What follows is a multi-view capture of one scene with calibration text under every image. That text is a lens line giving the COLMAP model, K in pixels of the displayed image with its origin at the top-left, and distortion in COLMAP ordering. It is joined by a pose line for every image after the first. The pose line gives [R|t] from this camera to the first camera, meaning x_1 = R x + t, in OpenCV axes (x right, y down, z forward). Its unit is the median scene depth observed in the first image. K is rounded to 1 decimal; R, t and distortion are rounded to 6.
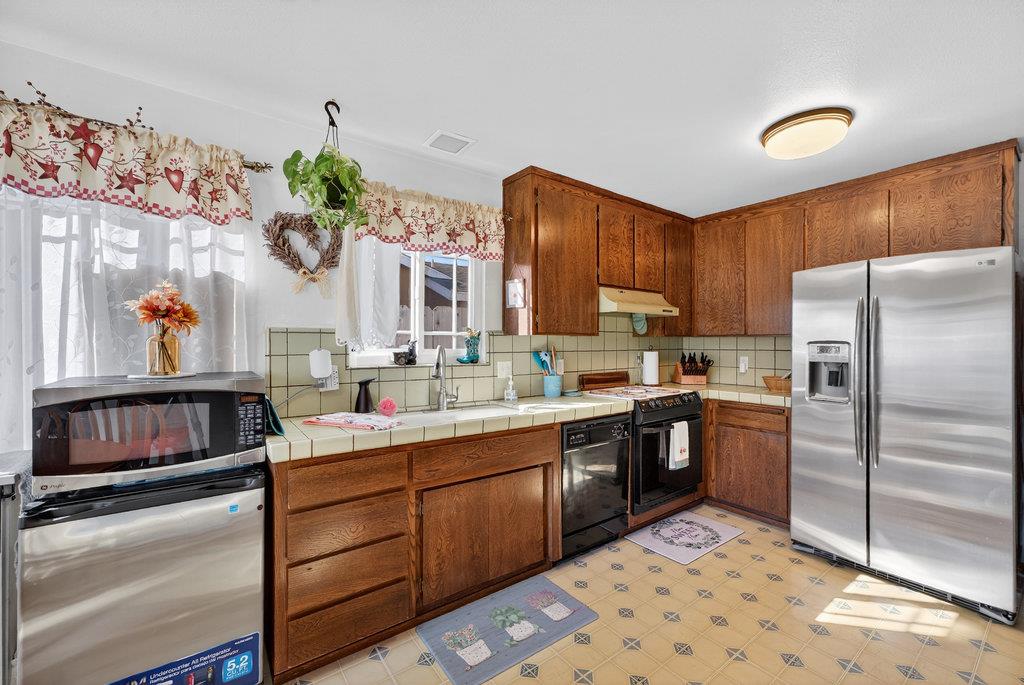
lens RADIAL K [[422.7, 0, 512.0], [0, 422.7, 342.5], [0, 0, 1]] dist [0.000174, 0.000135]
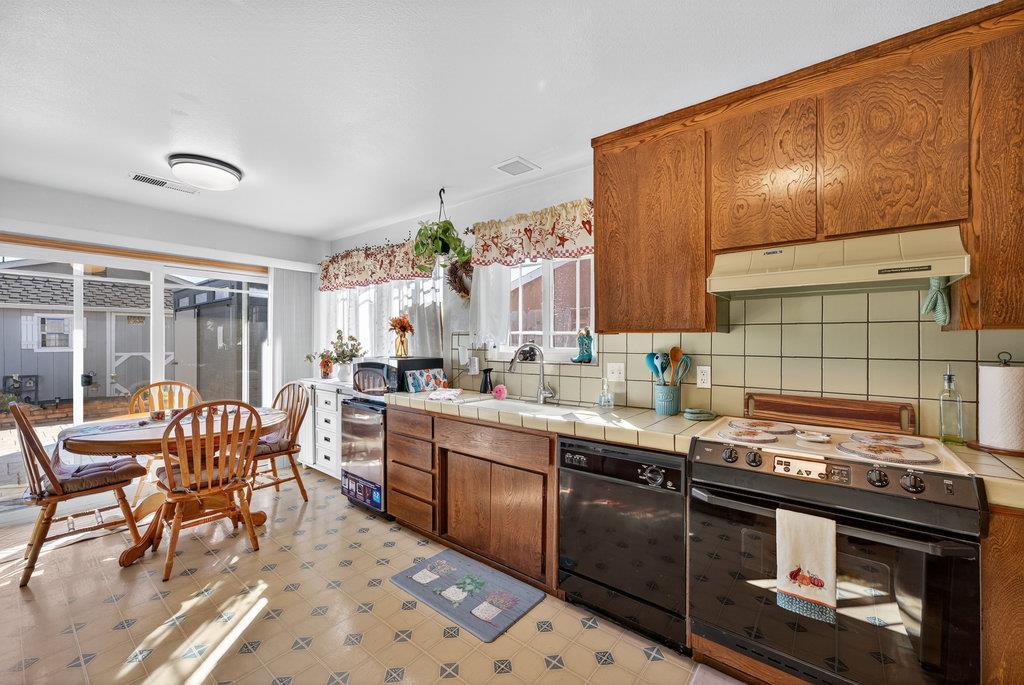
lens RADIAL K [[410.7, 0, 511.3], [0, 410.7, 339.4], [0, 0, 1]] dist [0.000106, 0.000141]
pose [[0.257379, -0.003569, -0.966304, 0.811859], [-0.005123, 0.999974, -0.005058, 0.000850], [0.966297, 0.006252, 0.257354, 0.616732]]
